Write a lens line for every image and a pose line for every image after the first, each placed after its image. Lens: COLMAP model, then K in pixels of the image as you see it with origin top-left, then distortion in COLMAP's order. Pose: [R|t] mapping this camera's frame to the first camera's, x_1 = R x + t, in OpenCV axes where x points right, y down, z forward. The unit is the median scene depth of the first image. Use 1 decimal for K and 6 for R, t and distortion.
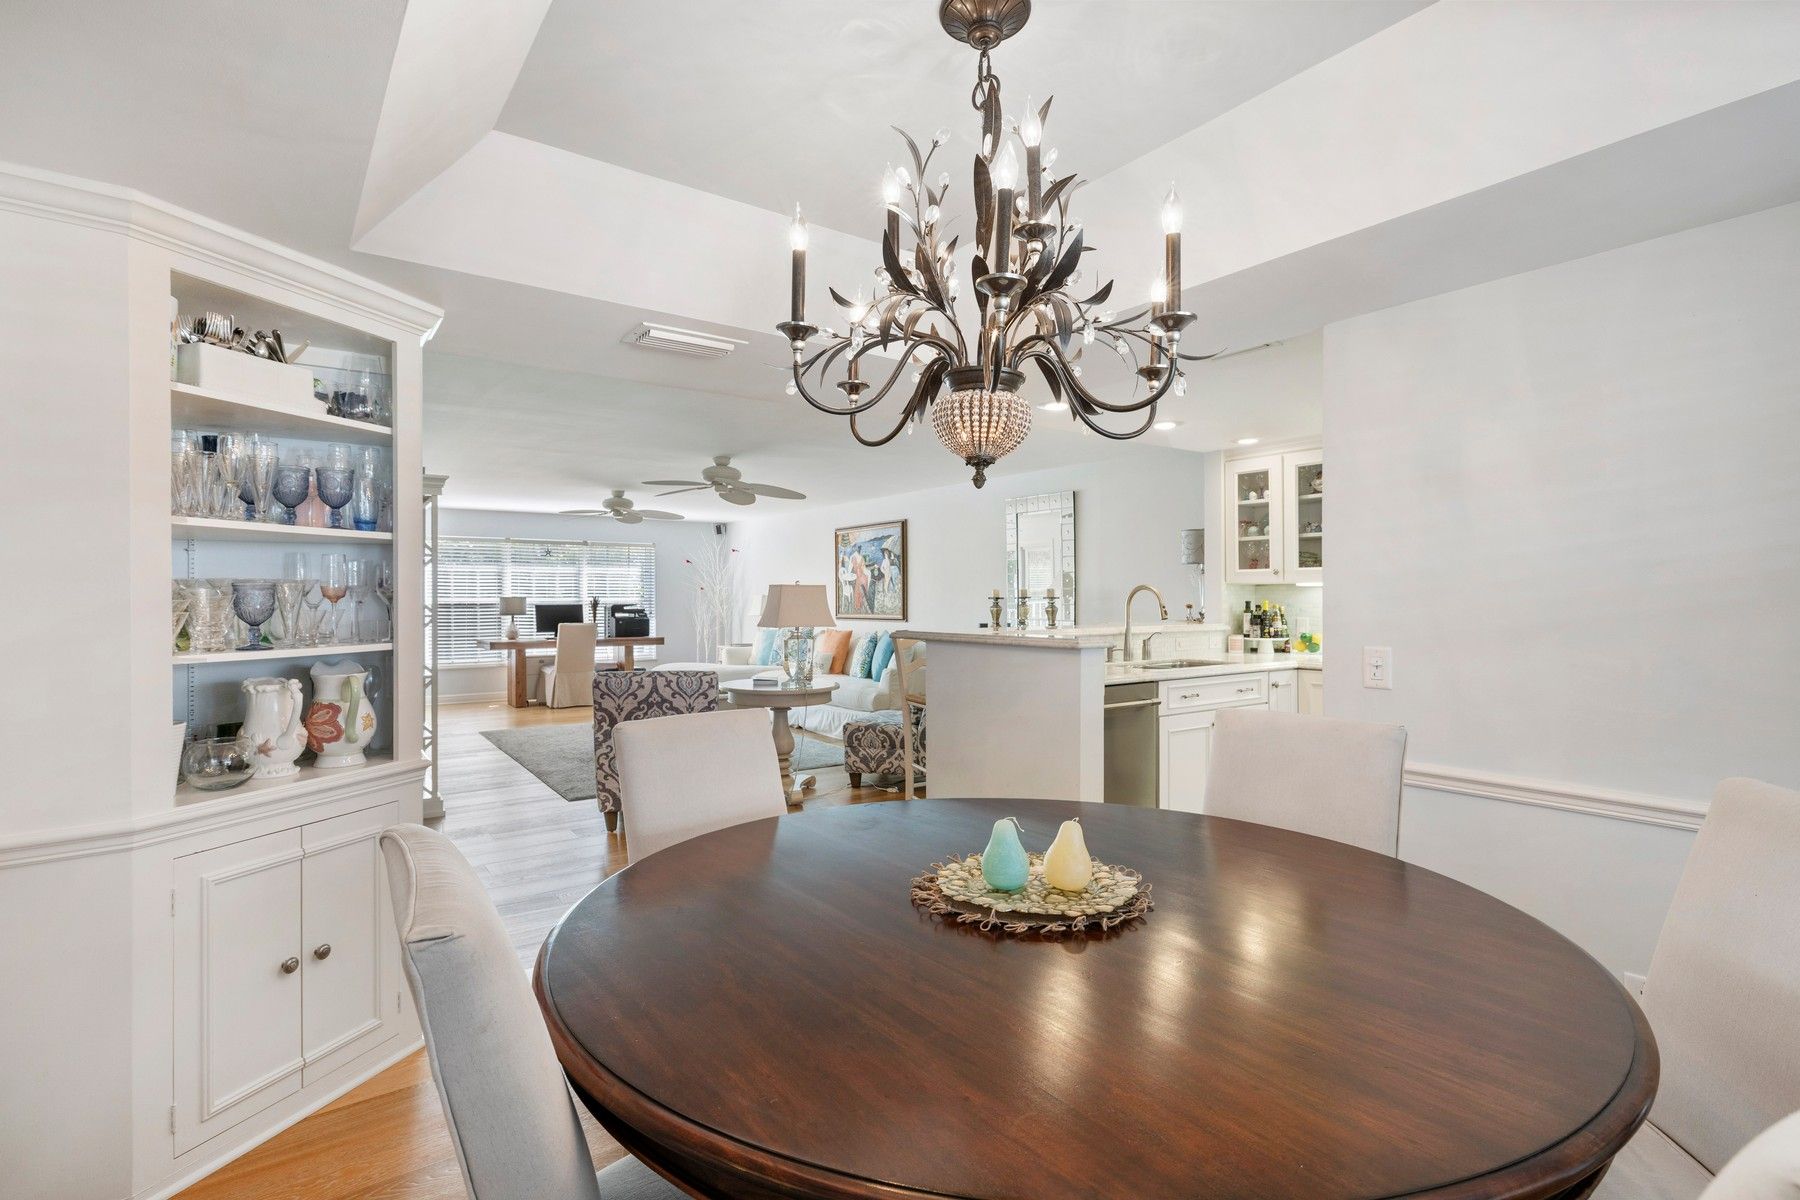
lens RADIAL K [[849.4, 0, 892.4], [0, 849.4, 596.7], [0, 0, 1]] dist [-0.002701, 0.000544]
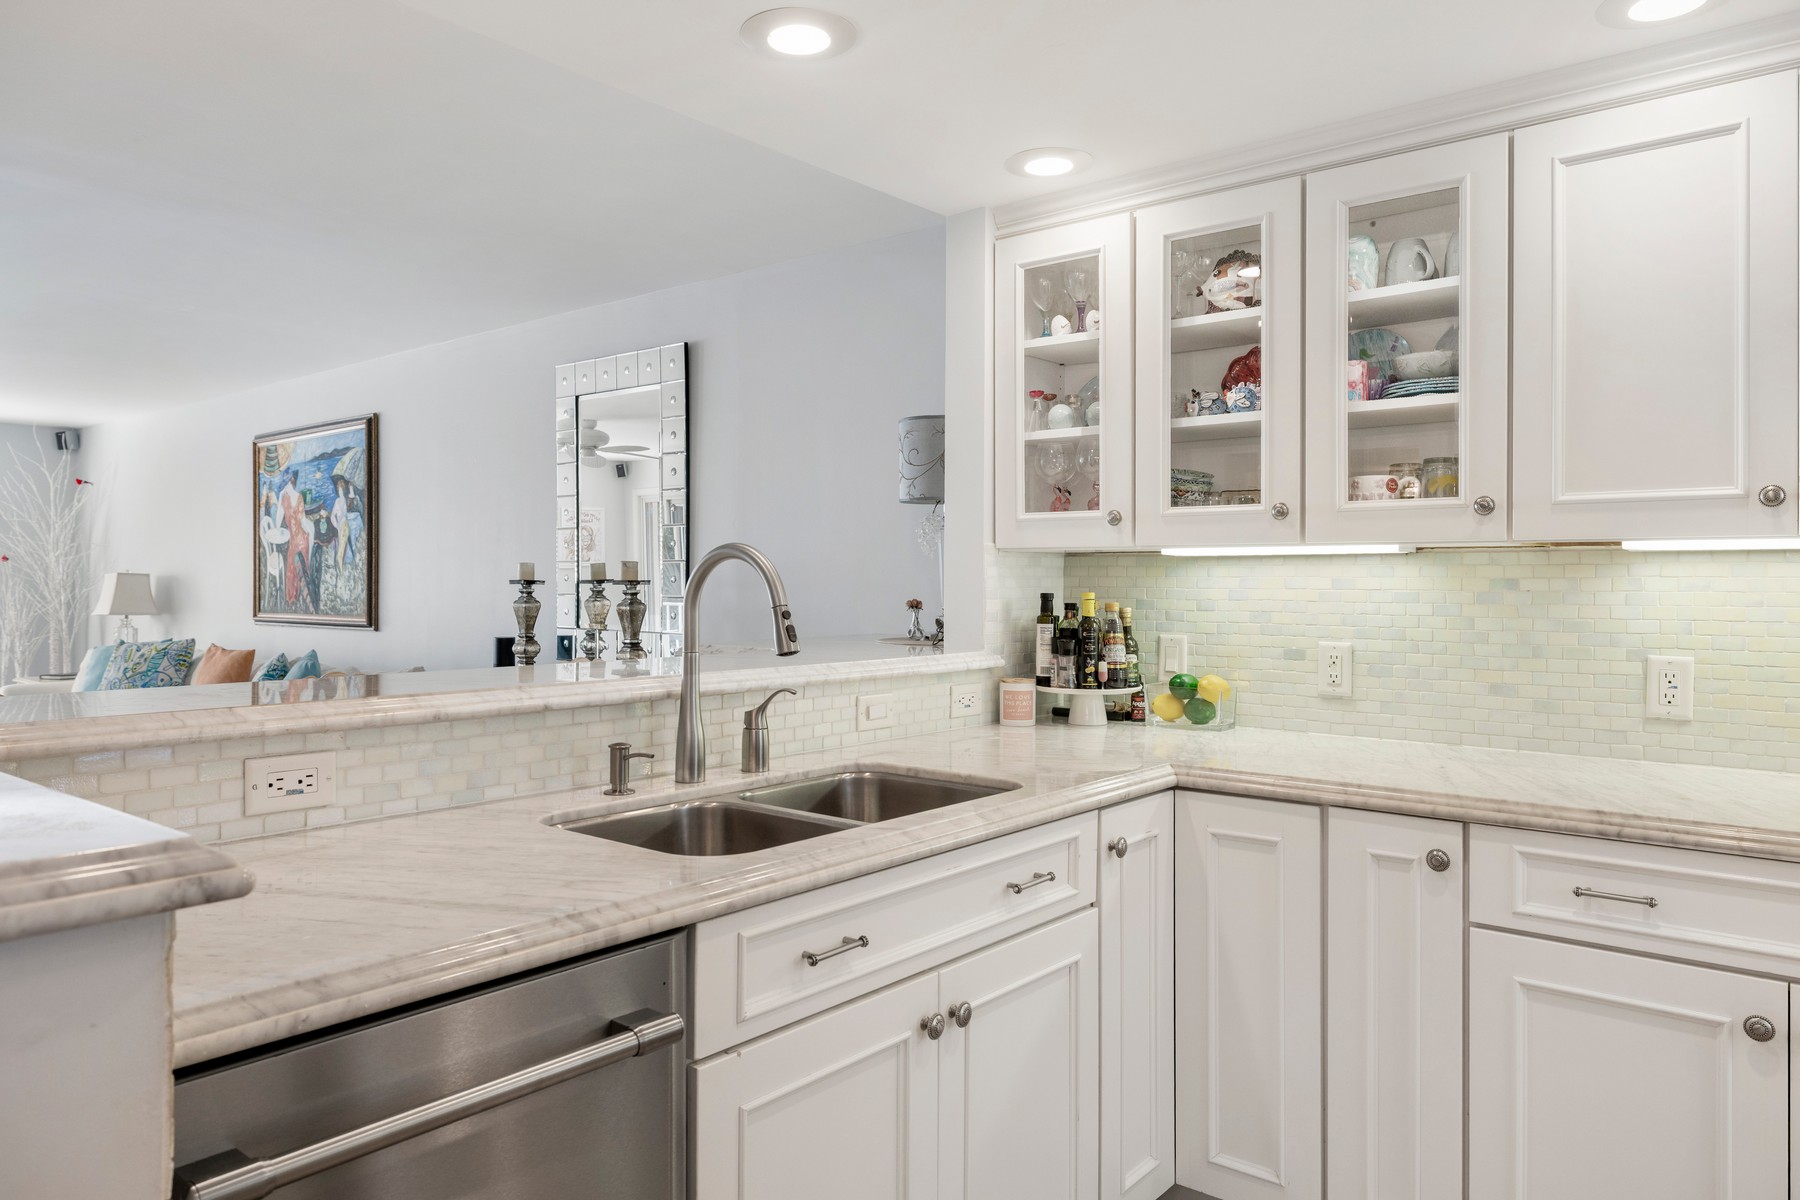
lens RADIAL K [[1185.4, 0, 877.7], [0, 1185.4, 578.9], [0, 0, 1]] dist [-0.003627, 0.001744]
pose [[0.969546, 0.007540, 0.244791, 0.158803], [-0.007247, 0.999972, -0.002098, 0.000186], [-0.244800, 0.000260, 0.969574, 0.370989]]
